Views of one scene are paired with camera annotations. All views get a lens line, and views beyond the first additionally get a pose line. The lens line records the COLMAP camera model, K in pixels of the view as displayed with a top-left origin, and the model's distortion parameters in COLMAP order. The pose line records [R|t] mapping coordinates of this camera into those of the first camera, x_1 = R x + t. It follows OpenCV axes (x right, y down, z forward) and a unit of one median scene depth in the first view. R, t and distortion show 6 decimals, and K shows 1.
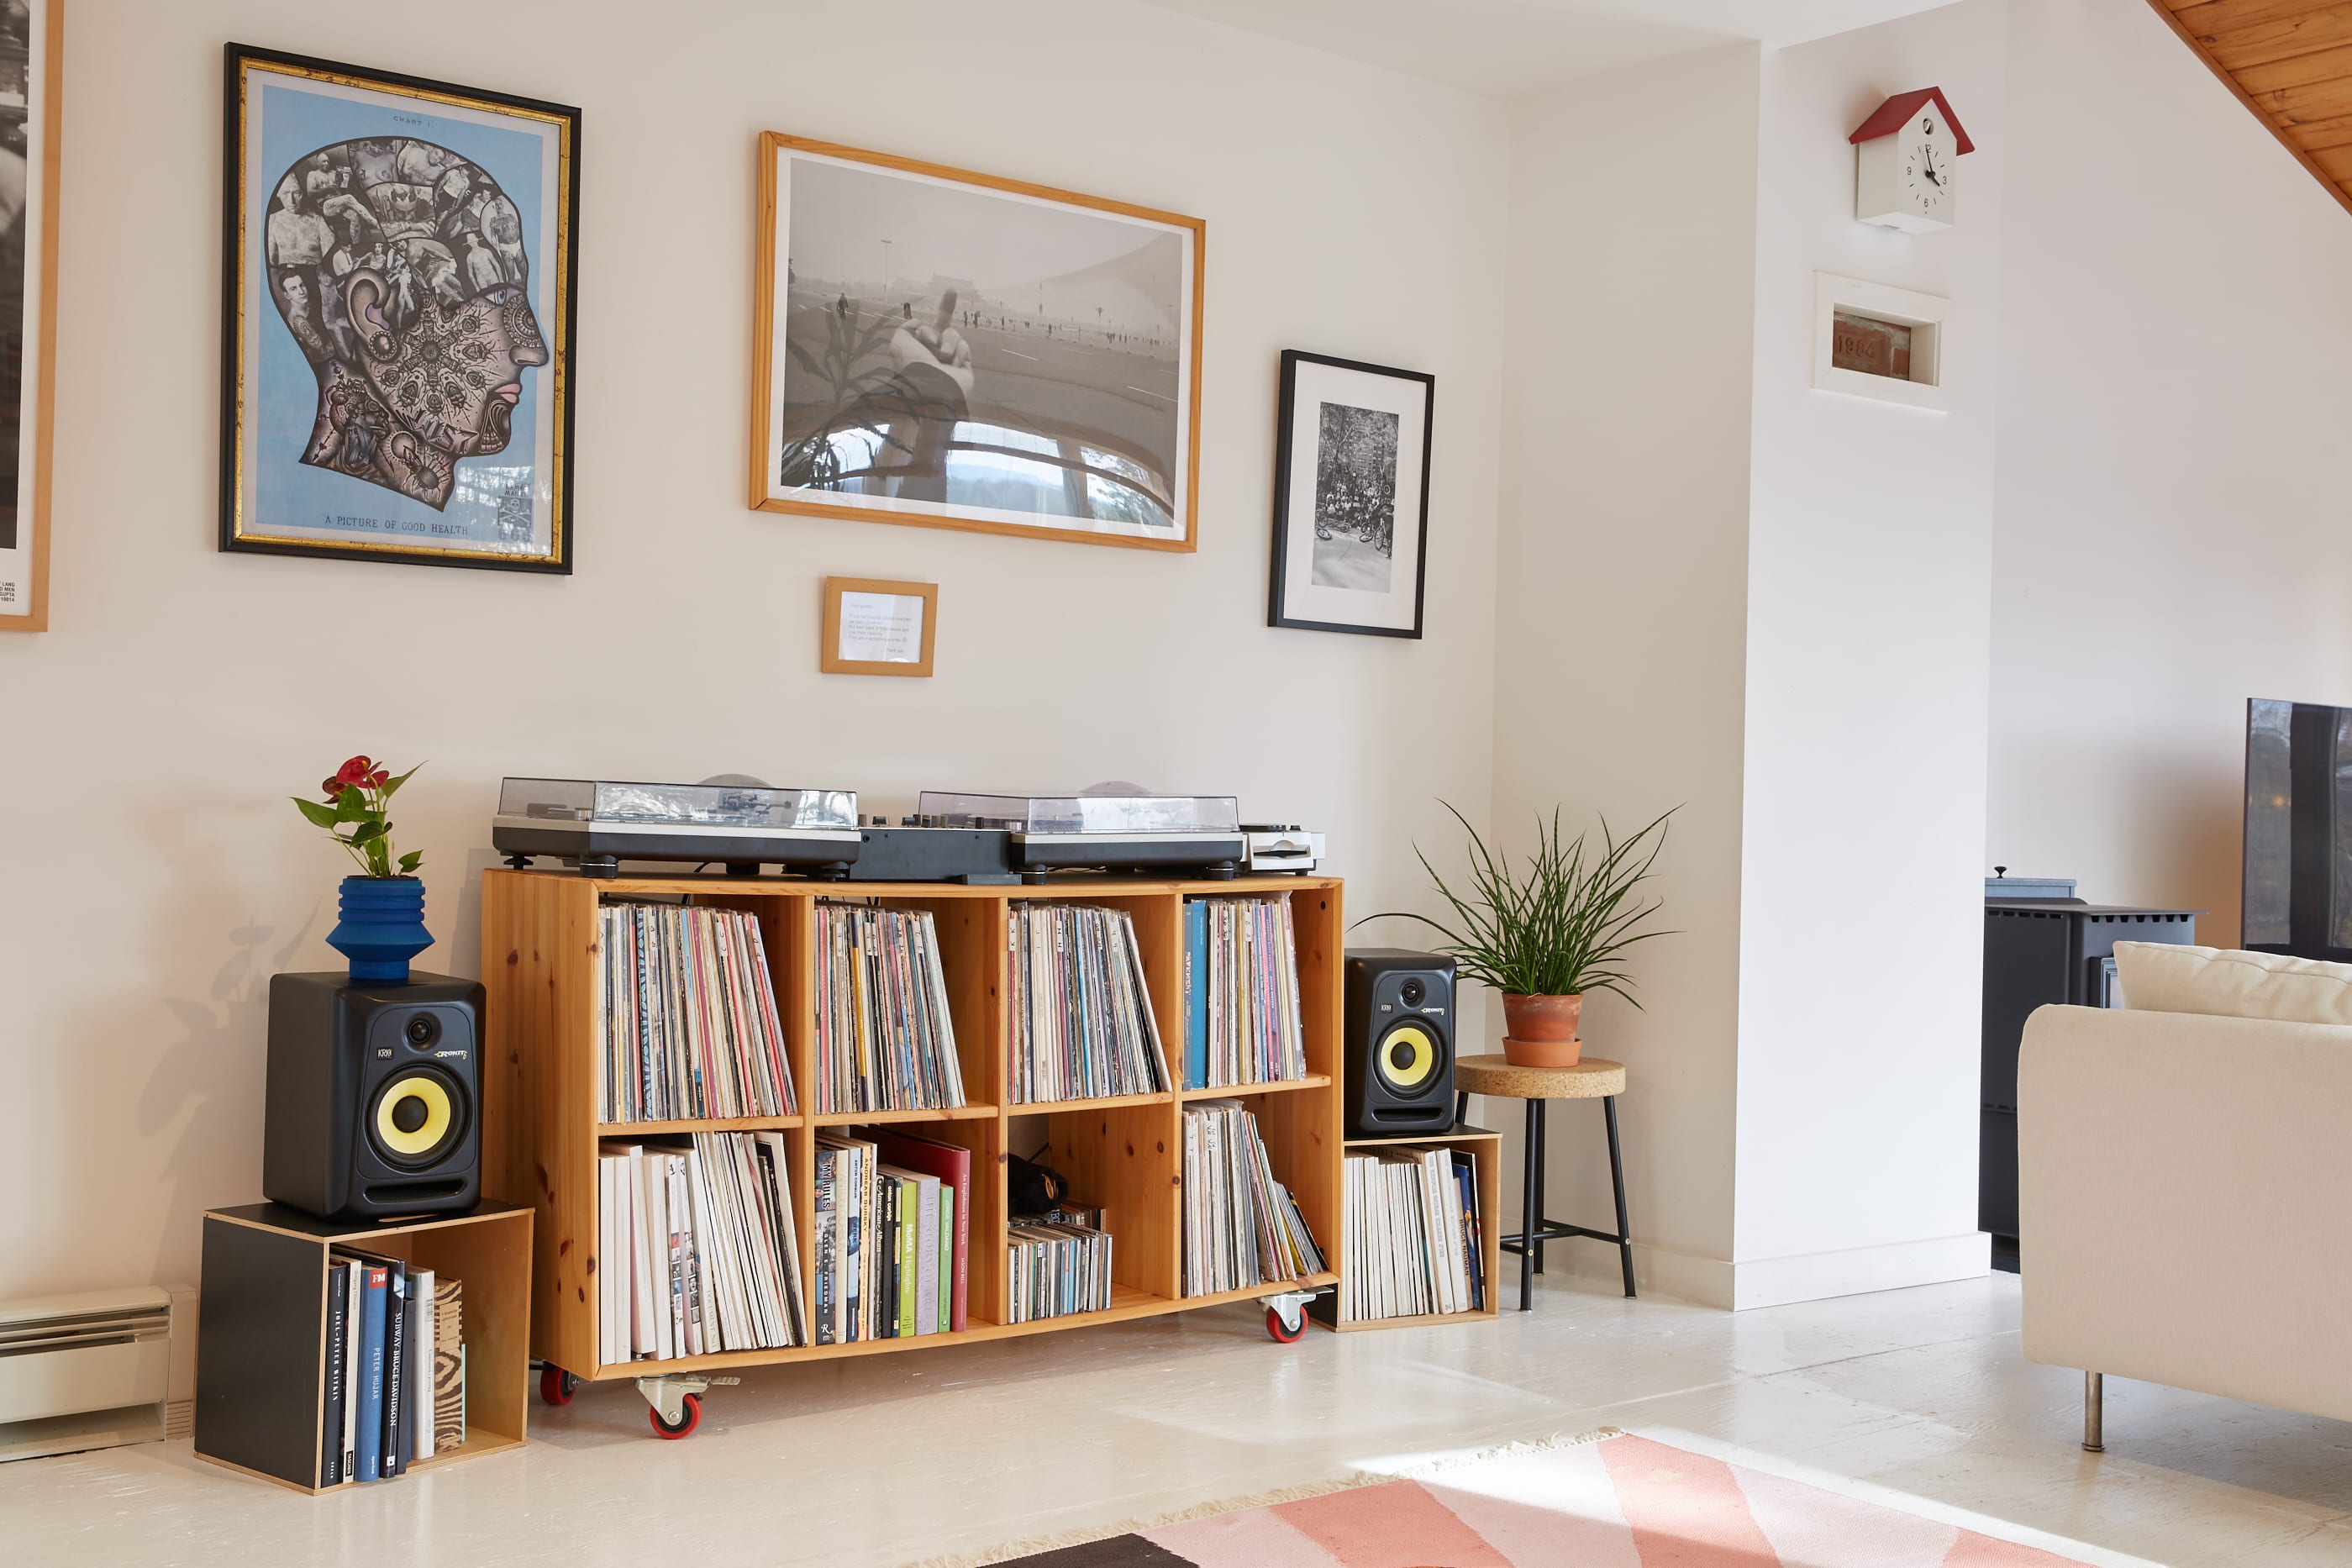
lens RADIAL K [[2510.1, 0, 1176.0], [0, 2510.1, 784.0], [0, 0, 1]] dist [-0.015886, 0.126913]
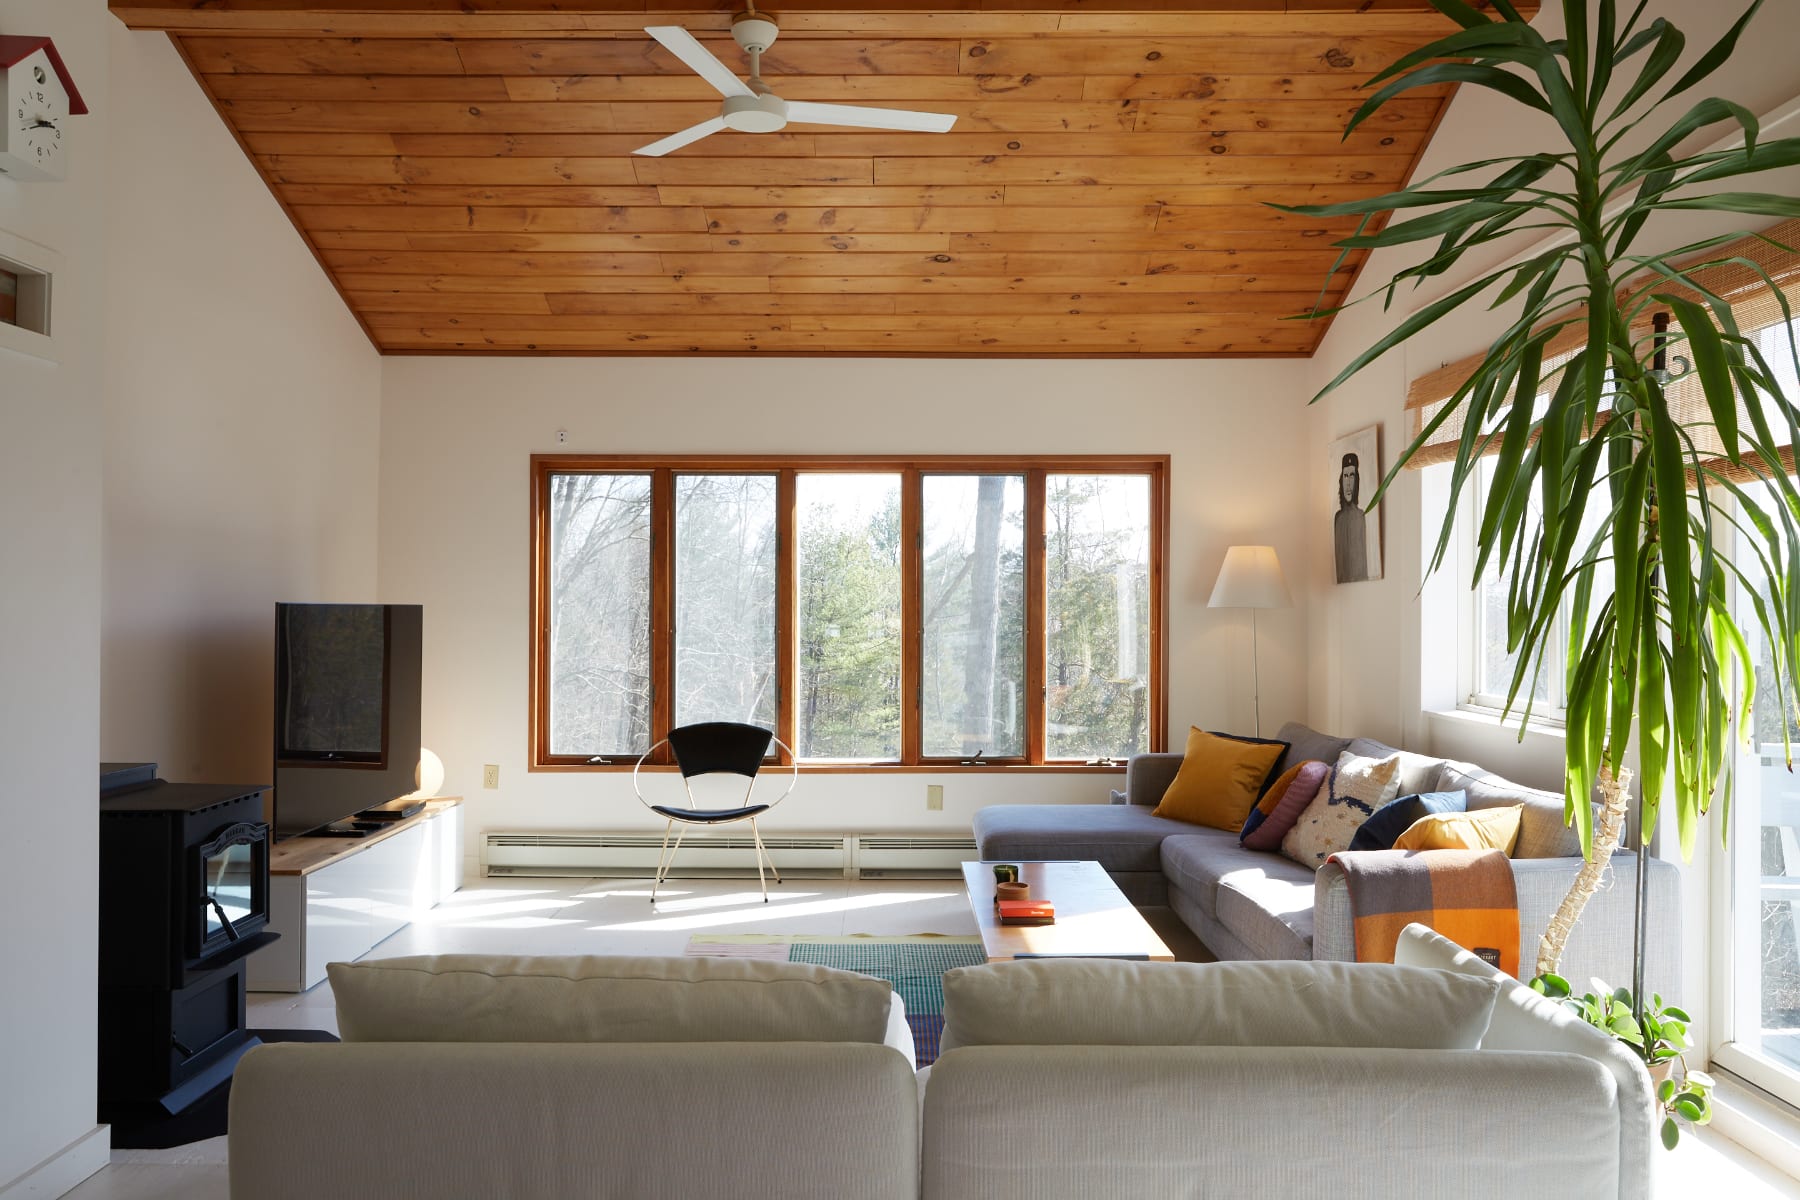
lens RADIAL K [[1380.4, 0, 900.0], [0, 1380.4, 600.0], [0, 0, 1]] dist [-0.086162, 0.105578]
pose [[0.607827, -0.015137, 0.793925, 0.097404], [0.005132, 0.999872, 0.015134, -0.076937], [-0.794053, -0.005124, 0.607827, 0.521327]]
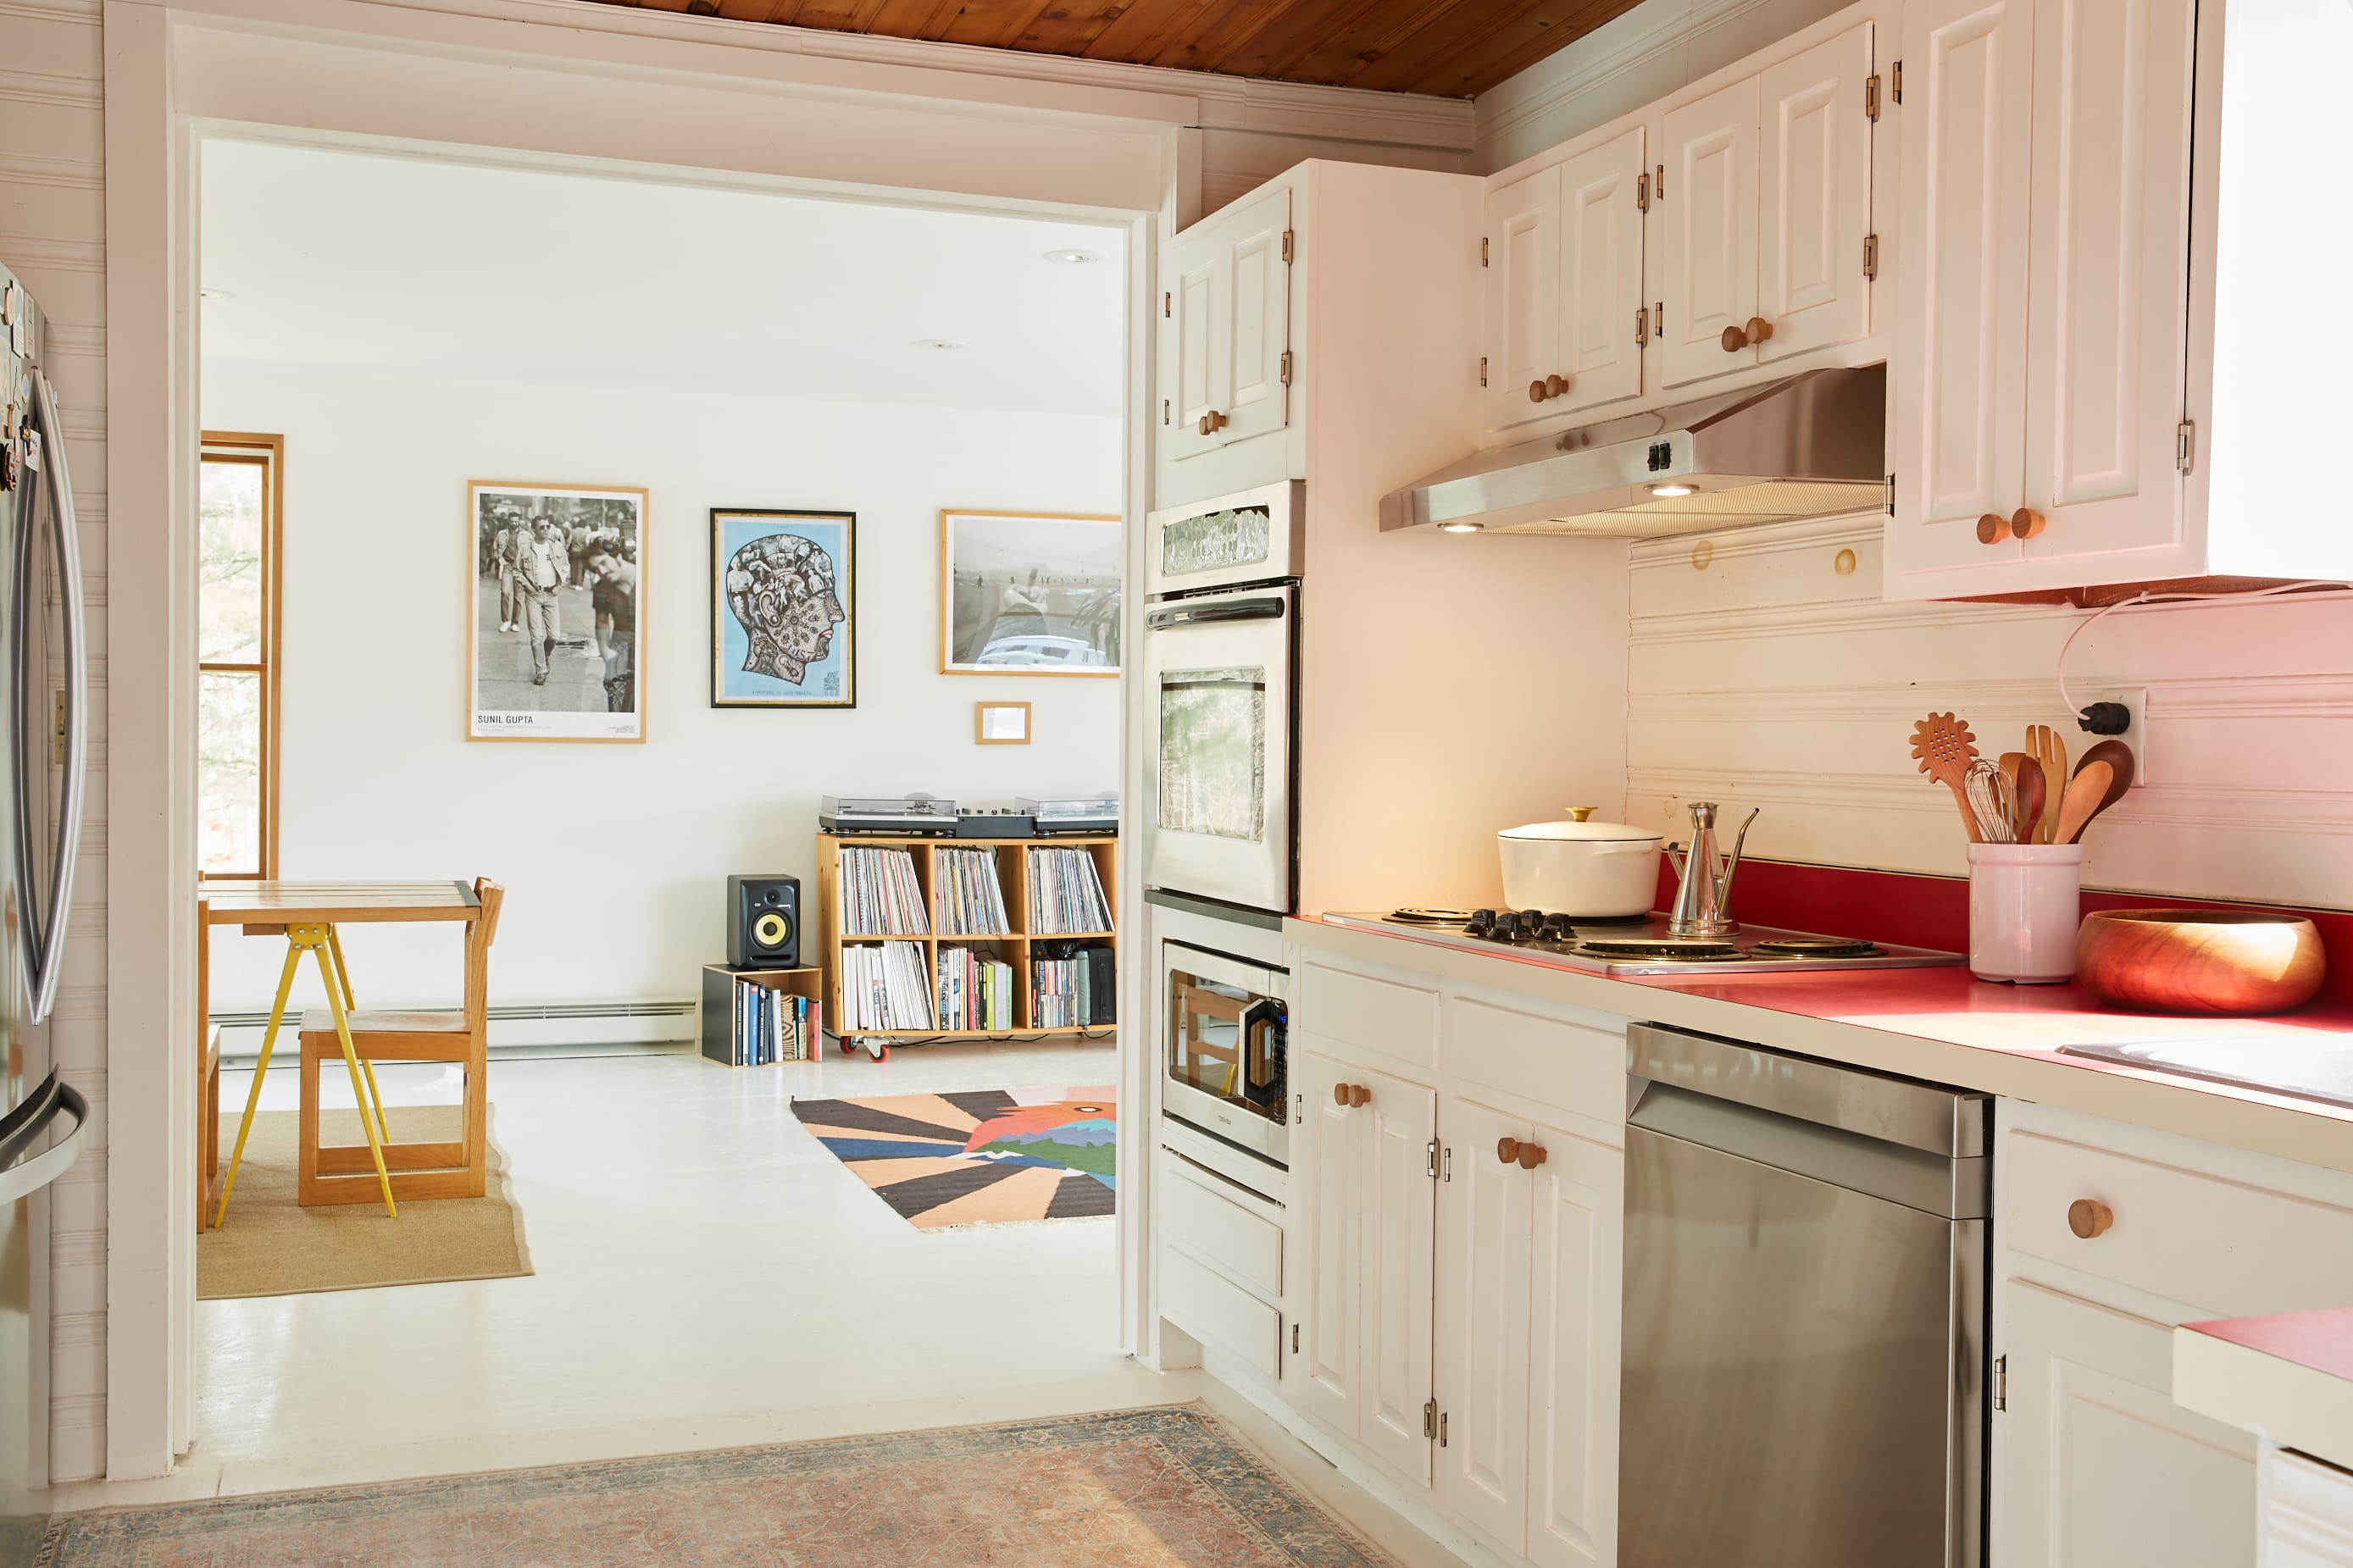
lens RADIAL K [[2341.6, 0, 1212.2], [0, 2341.6, 776.2], [0, 0, 1]] dist [-0.048308, 0.125013]
pose [[0.951109, -0.009307, -0.308716, 0.792759], [0.015404, 0.999731, 0.017321, -0.054890], [0.308472, -0.021230, 0.950997, -1.041142]]
